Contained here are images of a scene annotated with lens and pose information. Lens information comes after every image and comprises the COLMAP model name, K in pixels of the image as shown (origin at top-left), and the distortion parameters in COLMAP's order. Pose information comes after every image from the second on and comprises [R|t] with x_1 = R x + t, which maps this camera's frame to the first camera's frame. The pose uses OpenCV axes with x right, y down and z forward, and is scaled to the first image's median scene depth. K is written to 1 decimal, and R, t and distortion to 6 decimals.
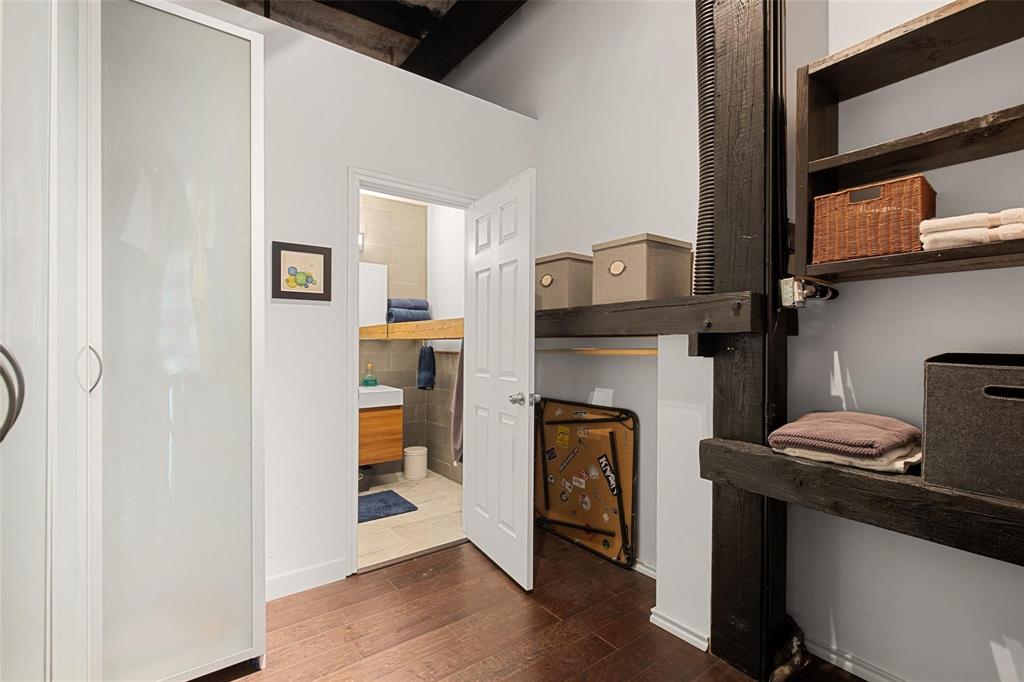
lens RADIAL K [[473.7, 0, 513.6], [0, 473.7, 344.6], [0, 0, 1]] dist [-0.003591, 0.000278]
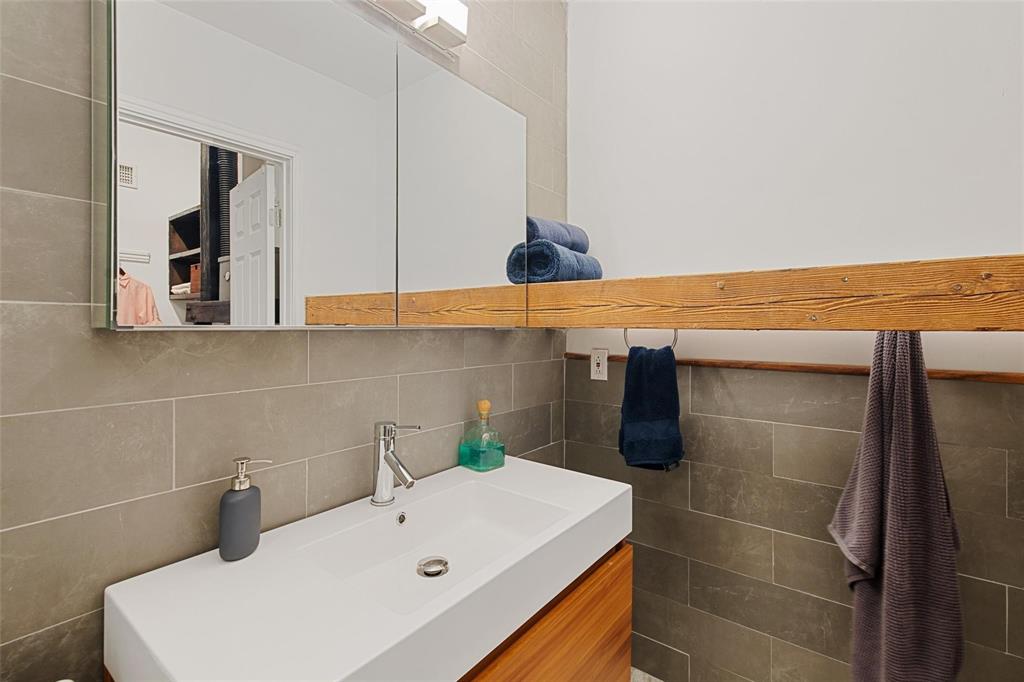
lens RADIAL K [[473.7, 0, 512.0], [0, 473.7, 333.9], [0, 0, 1]] dist [-0.003591, 0.000278]
pose [[0.963805, -0.000048, 0.266607, -0.357627], [-0.002671, 0.999948, 0.009837, -0.009318], [-0.266594, -0.010193, 0.963755, 0.638802]]
